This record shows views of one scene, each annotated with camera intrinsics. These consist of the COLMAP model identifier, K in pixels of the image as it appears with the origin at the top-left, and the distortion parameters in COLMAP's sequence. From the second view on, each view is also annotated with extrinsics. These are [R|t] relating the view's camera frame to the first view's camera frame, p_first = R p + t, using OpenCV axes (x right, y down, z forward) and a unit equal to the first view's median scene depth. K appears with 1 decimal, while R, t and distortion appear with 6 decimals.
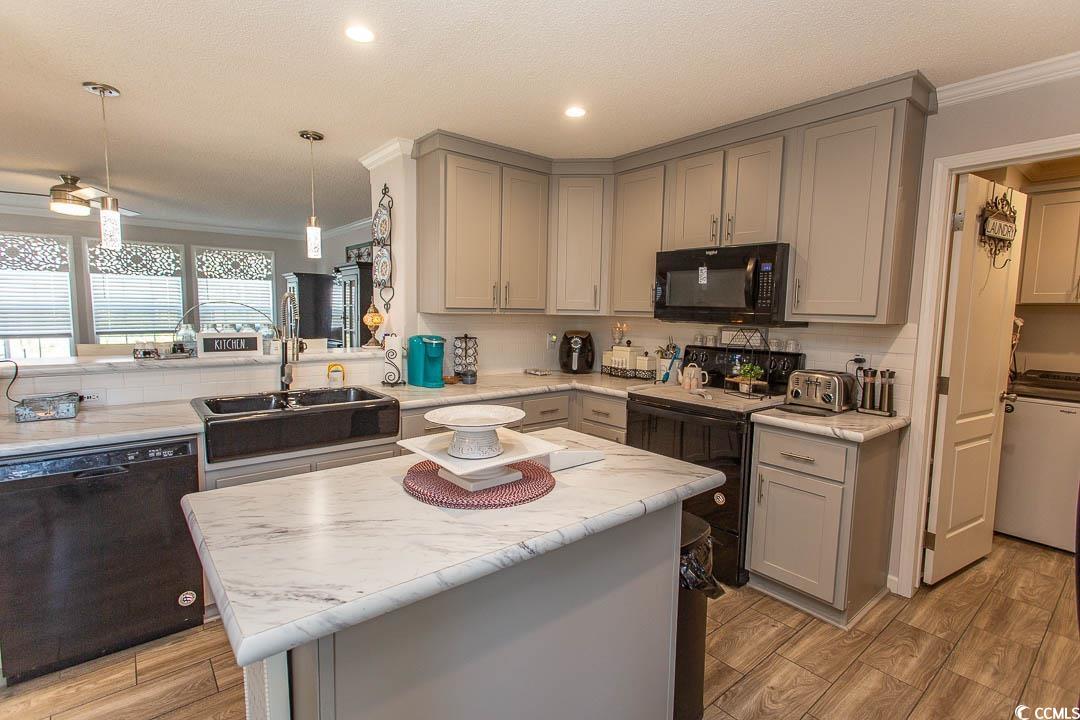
lens RADIAL K [[513.1, 0, 538.0], [0, 513.1, 355.7], [0, 0, 1]] dist [0.003820, -0.000089]
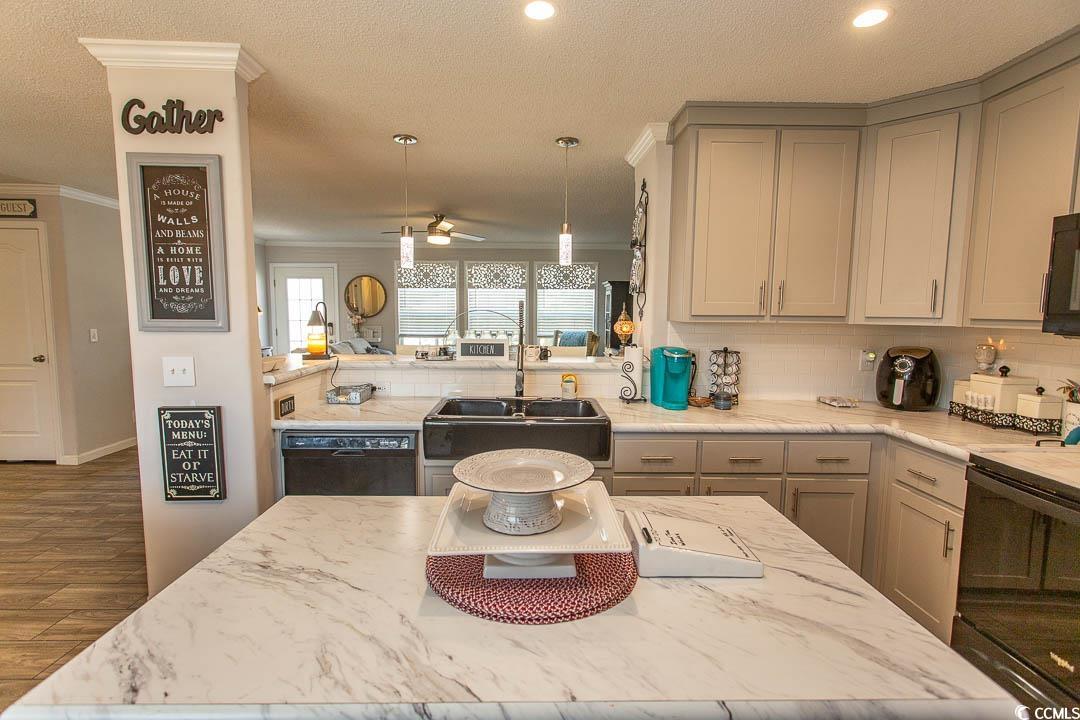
lens RADIAL K [[513.1, 0, 535.7], [0, 513.1, 356.6], [0, 0, 1]] dist [0.003820, -0.000089]
pose [[0.782132, 0.047331, -0.621312, 0.143374], [-0.052838, 0.998557, 0.009554, -0.020933], [0.620868, 0.025357, 0.783505, 0.194461]]
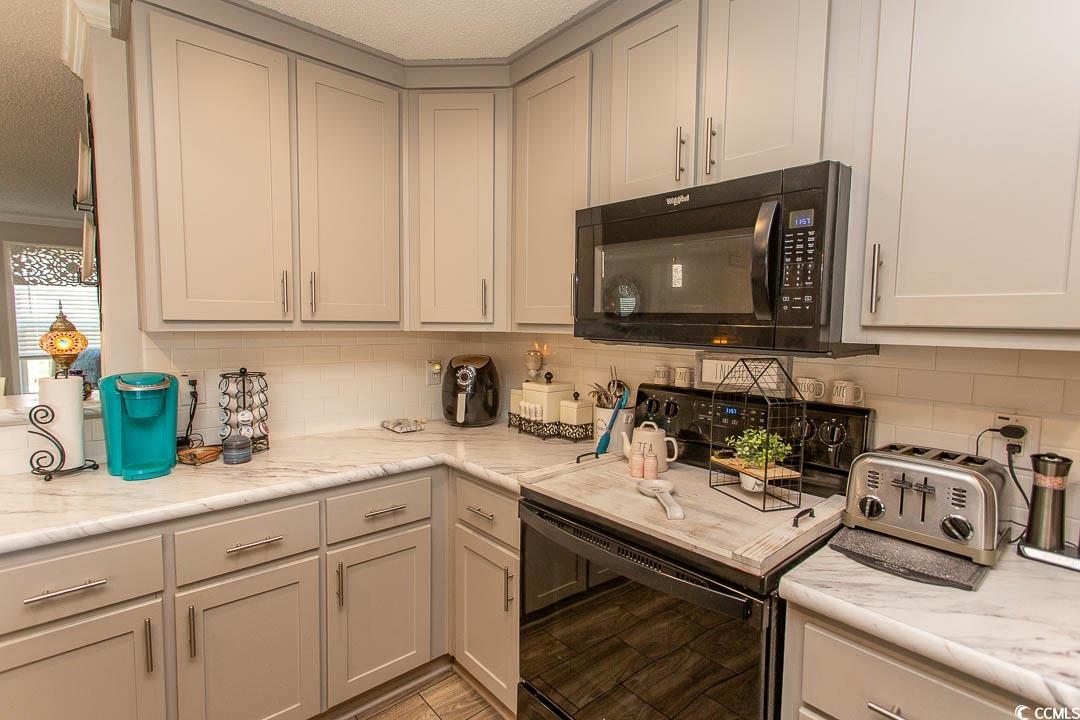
lens RADIAL K [[513.1, 0, 538.4], [0, 513.1, 356.1], [0, 0, 1]] dist [0.003820, -0.000089]
pose [[0.999346, -0.010813, 0.034507, 0.173190], [0.011660, 0.999634, -0.024416, -0.041246], [-0.034231, 0.024802, 0.999106, 0.482994]]
